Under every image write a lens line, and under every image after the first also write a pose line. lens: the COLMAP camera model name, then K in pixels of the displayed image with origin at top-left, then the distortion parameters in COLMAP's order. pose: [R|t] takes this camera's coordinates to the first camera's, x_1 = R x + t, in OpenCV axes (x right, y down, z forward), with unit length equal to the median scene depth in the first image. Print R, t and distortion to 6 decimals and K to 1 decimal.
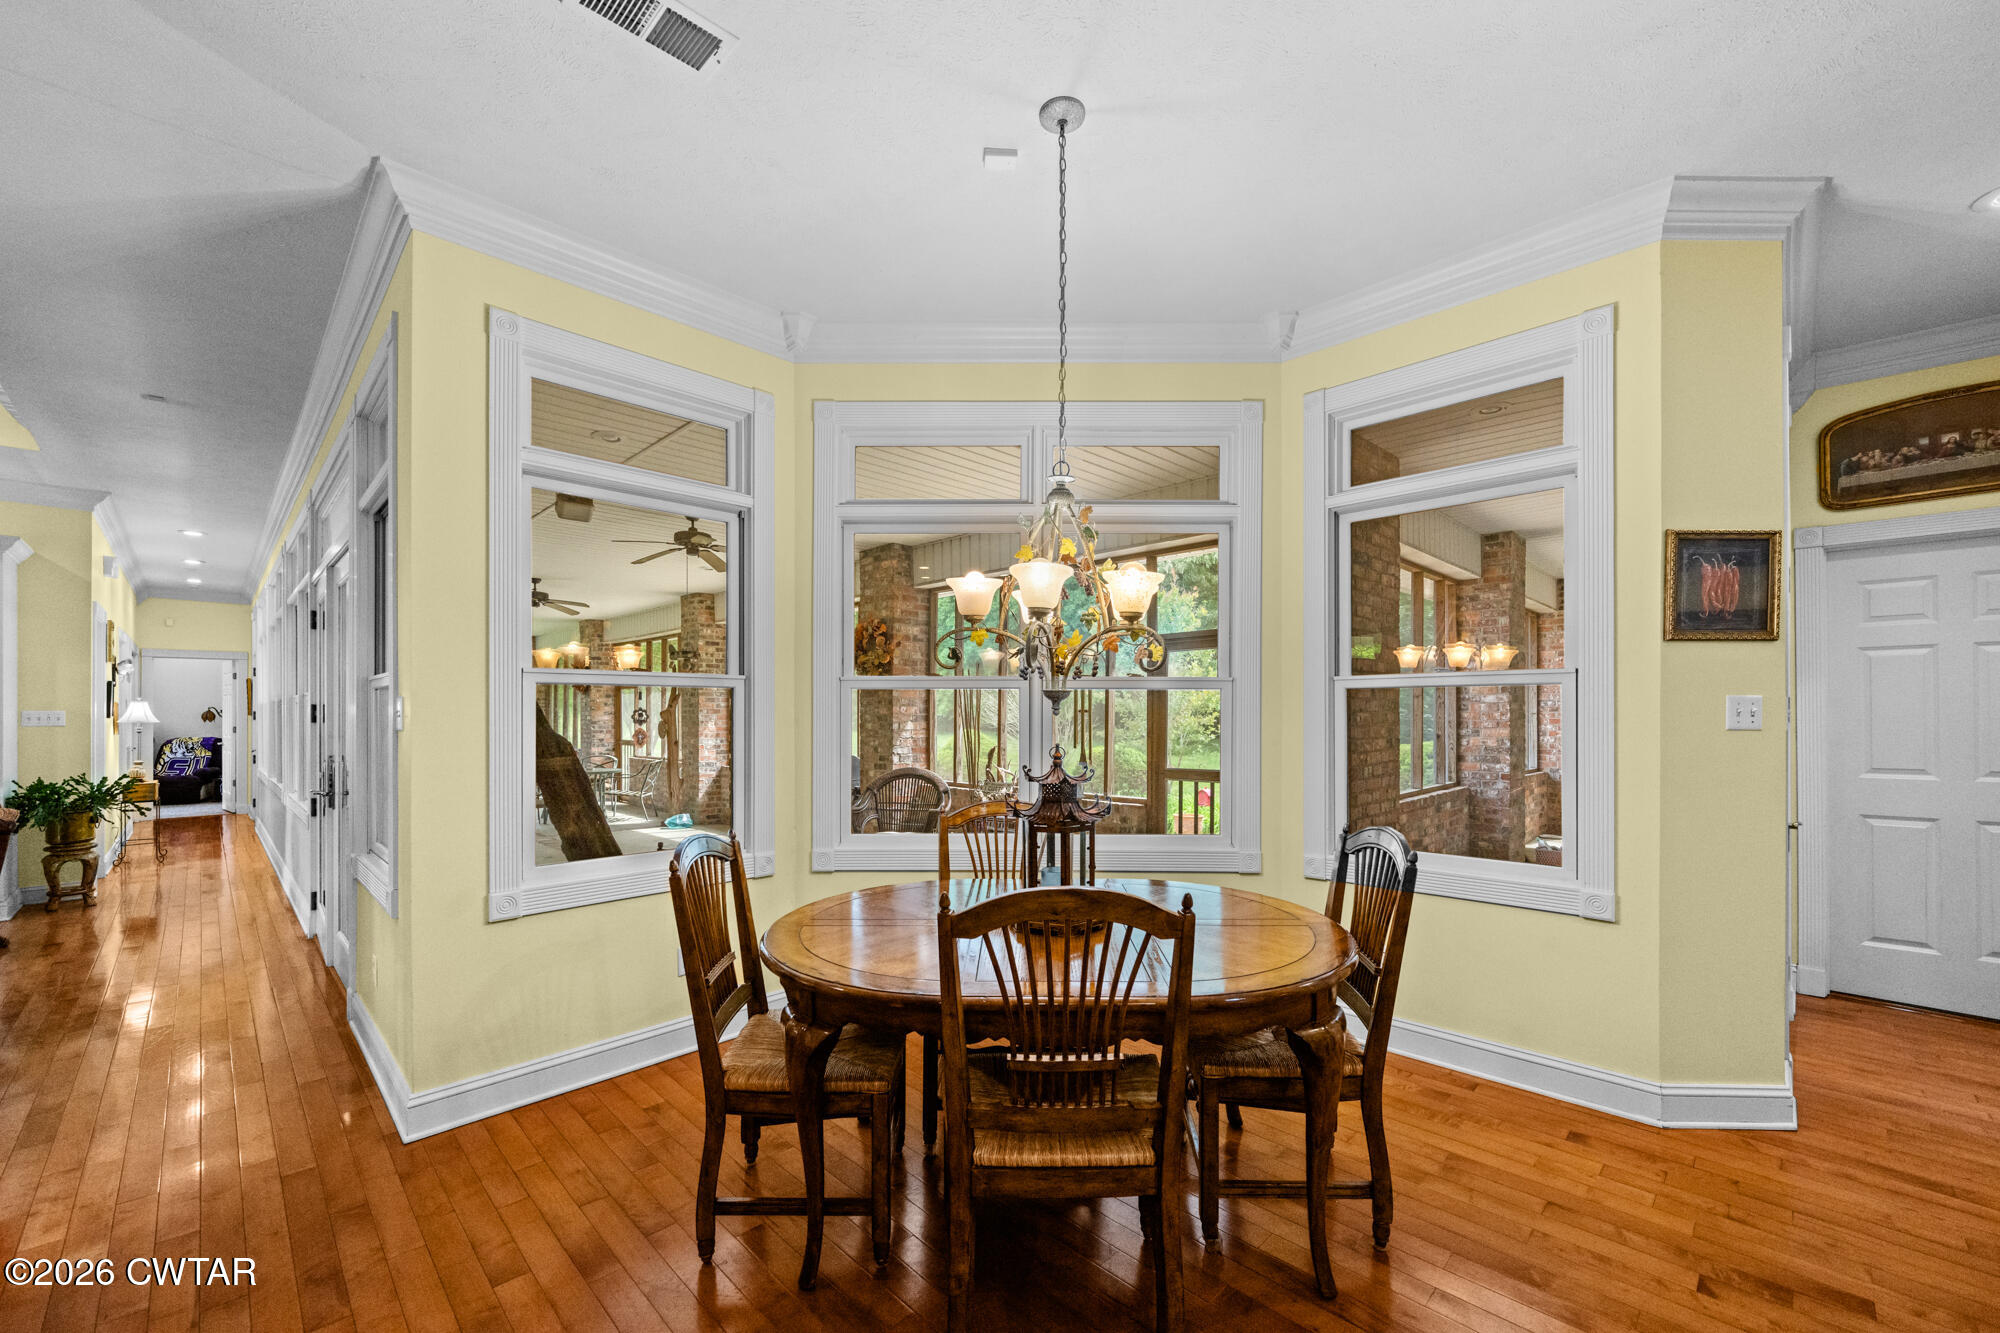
lens RADIAL K [[797.6, 0, 996.0], [0, 797.6, 716.1], [0, 0, 1]] dist [0.000136, -0.000130]
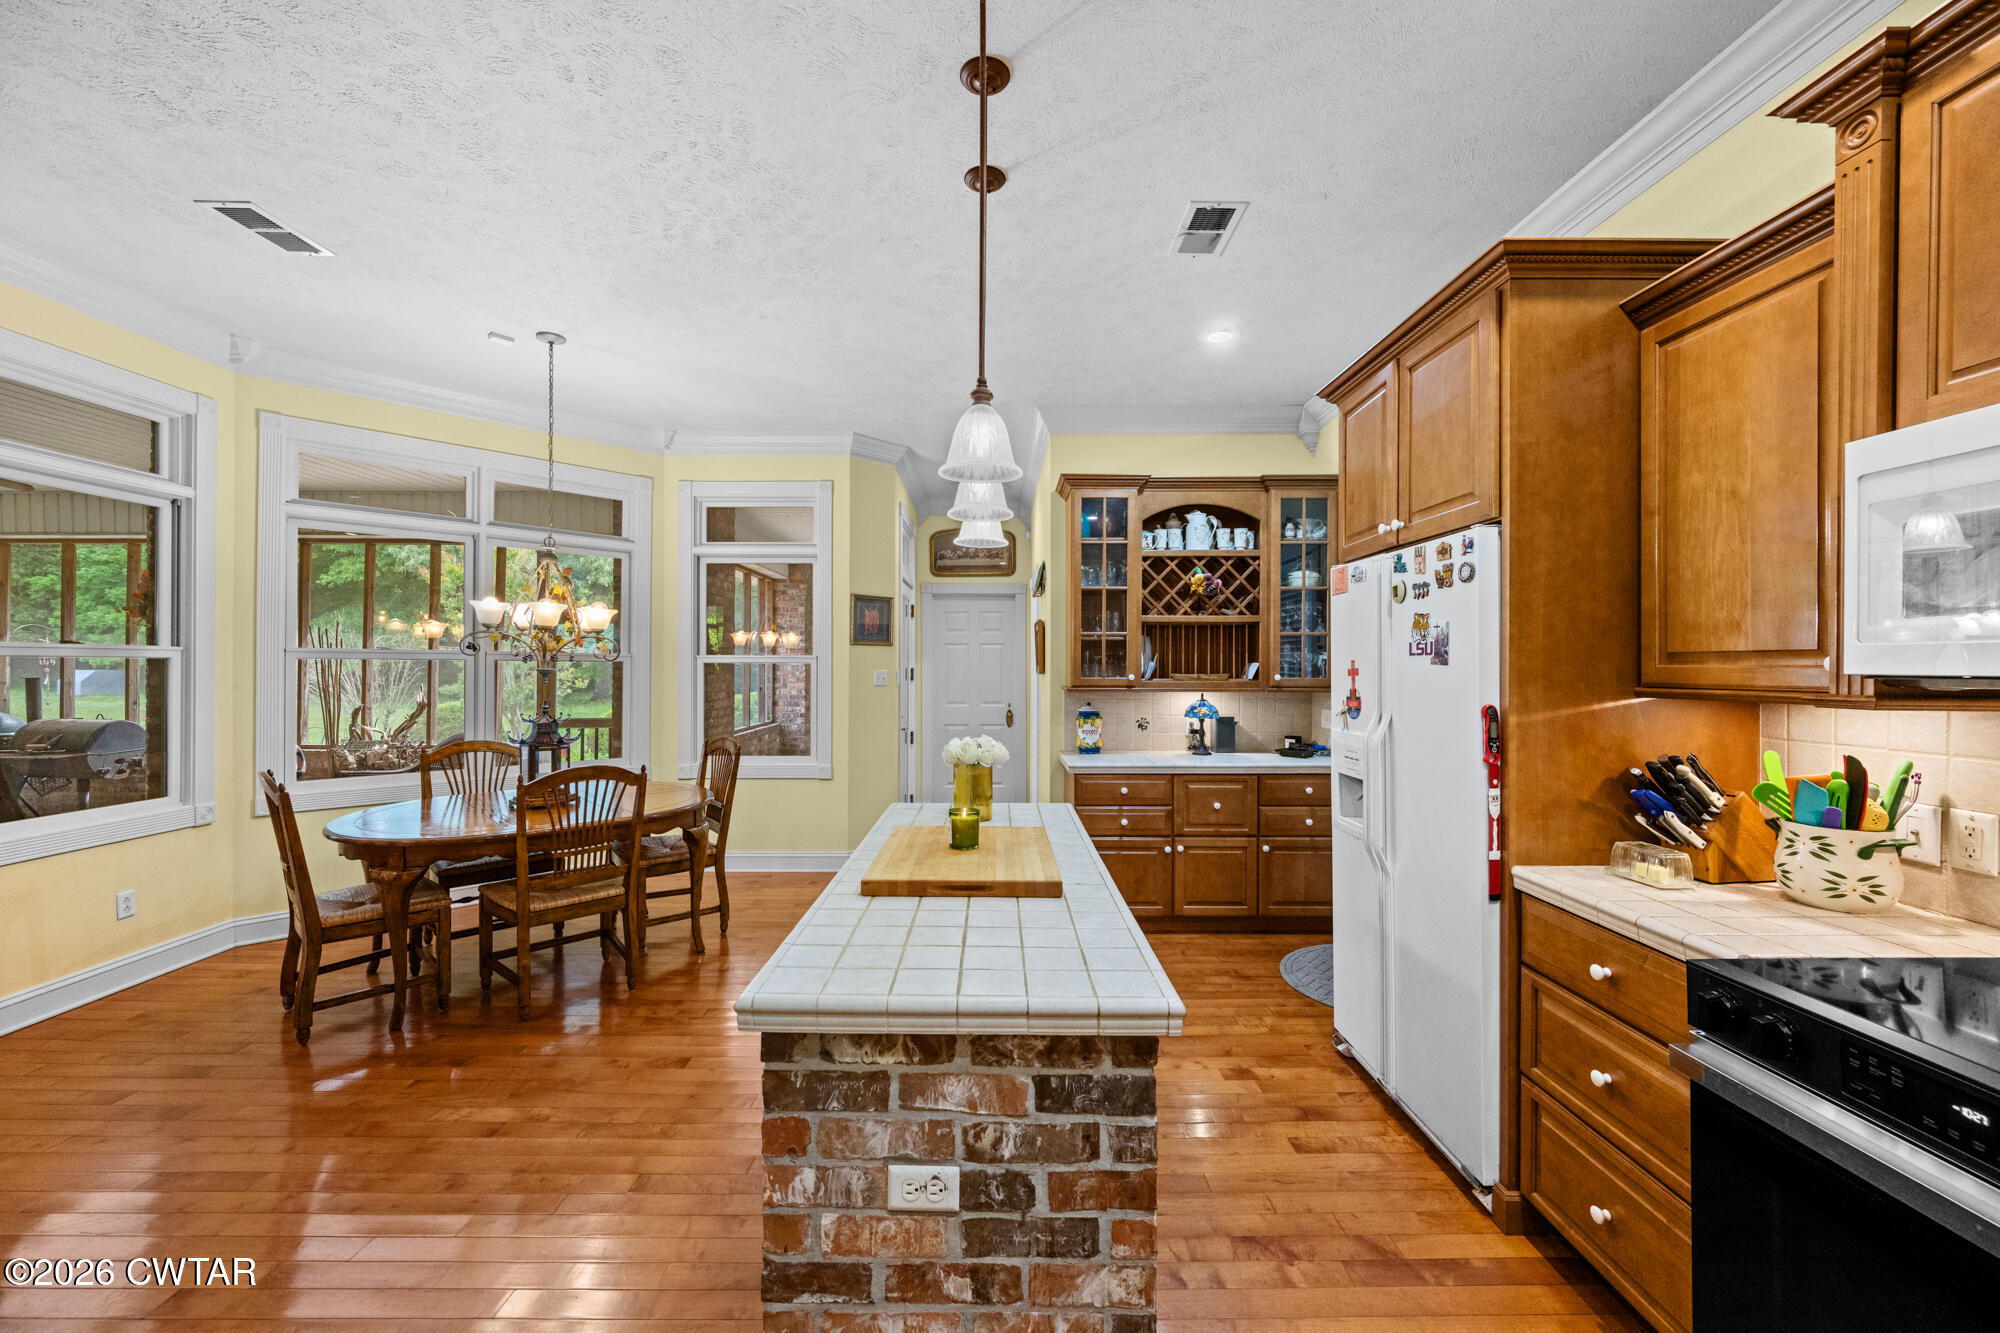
lens RADIAL K [[776.8, 0, 1000.0], [0, 776.8, 666.5], [0, 0, 1]] dist [-0.001429, -0.000258]
pose [[0.699618, 0.004422, 0.714503, -0.164397], [-0.003090, 0.999990, -0.003163, -0.013501], [-0.714510, 0.000005, 0.699625, -0.330858]]
